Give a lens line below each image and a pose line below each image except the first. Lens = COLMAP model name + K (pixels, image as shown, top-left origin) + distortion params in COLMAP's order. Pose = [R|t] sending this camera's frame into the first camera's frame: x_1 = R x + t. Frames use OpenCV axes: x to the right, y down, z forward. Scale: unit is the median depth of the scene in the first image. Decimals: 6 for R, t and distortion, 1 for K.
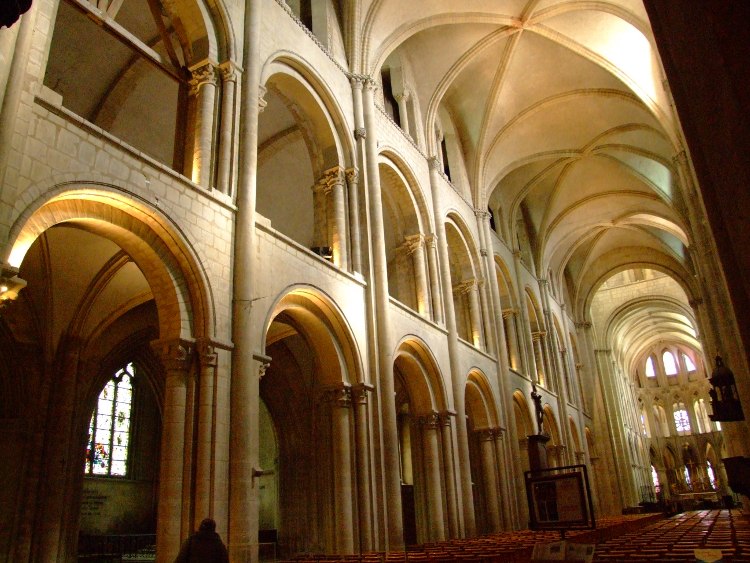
lens RADIAL K [[614.1, 0, 367.8], [0, 614.1, 275.0], [0, 0, 1]] dist [-0.149215, 0.130262]
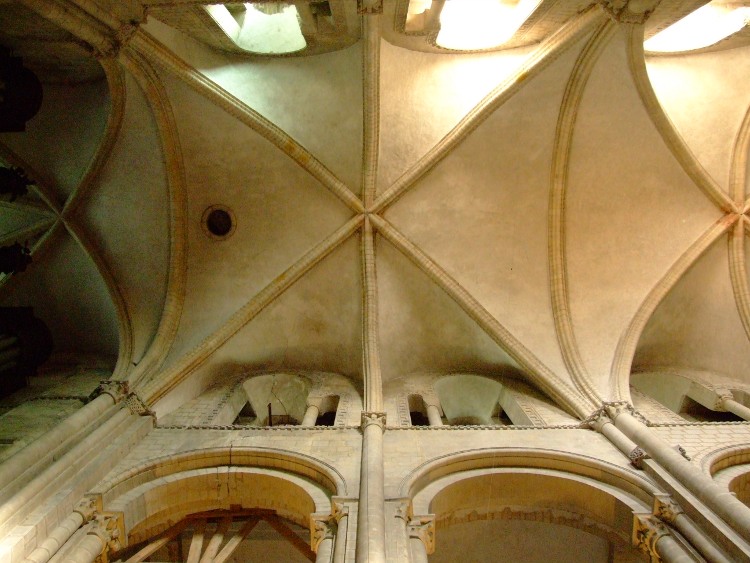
lens RADIAL K [[614.1, 0, 370.1], [0, 614.1, 274.0], [0, 0, 1]] dist [-0.149215, 0.130262]
pose [[0.494643, -0.856052, -0.150010, 0.071473], [0.291961, 0.326248, -0.899067, 0.116767], [0.818589, 0.400920, 0.411310, 0.318196]]
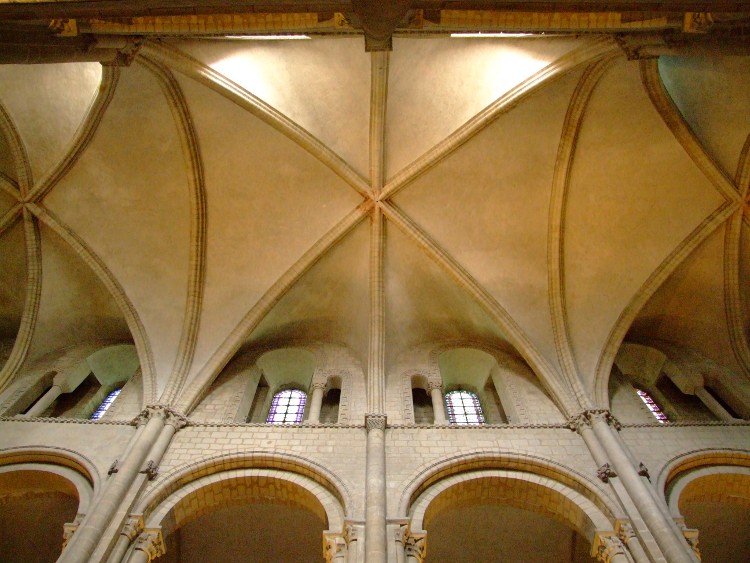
lens RADIAL K [[614.1, 0, 372.8], [0, 614.1, 266.5], [0, 0, 1]] dist [-0.149215, 0.130262]
pose [[0.493549, -0.802694, -0.334801, 0.398344], [0.288833, 0.514381, -0.807457, 0.211314], [0.820357, 0.301818, 0.485717, 0.583387]]
